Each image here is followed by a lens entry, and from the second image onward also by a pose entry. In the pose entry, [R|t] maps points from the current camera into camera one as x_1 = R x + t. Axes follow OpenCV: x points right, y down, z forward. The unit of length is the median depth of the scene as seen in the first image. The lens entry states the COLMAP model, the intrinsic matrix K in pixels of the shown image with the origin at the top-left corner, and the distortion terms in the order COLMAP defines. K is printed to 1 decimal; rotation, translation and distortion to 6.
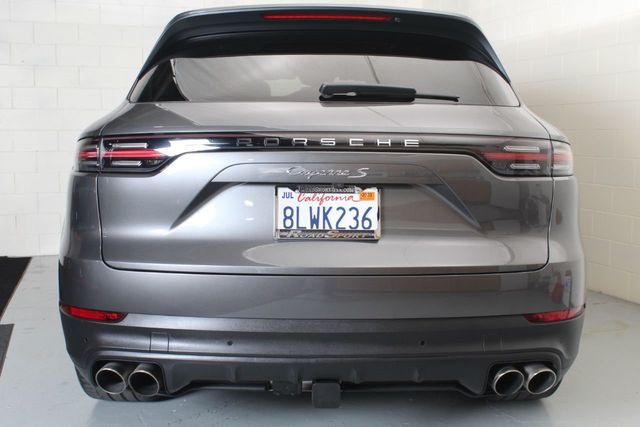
lens RADIAL K [[538.5, 0, 320.0], [0, 538.5, 213.5], [0, 0, 1]] dist [-0.007603, -0.003073]
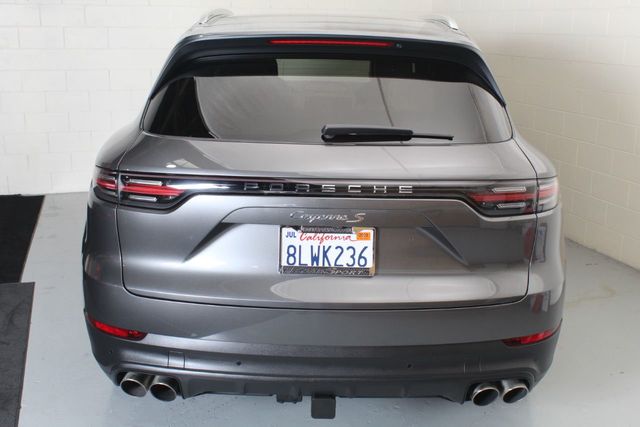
lens RADIAL K [[528.5, 0, 320.0], [0, 528.5, 213.5], [0, 0, 1]] dist [-0.004876, -0.002083]
pose [[0.999822, 0.016336, -0.009435, 0.008494], [-0.015180, 0.993628, 0.111684, -0.195714], [0.011199, -0.111521, 0.993699, -0.062398]]
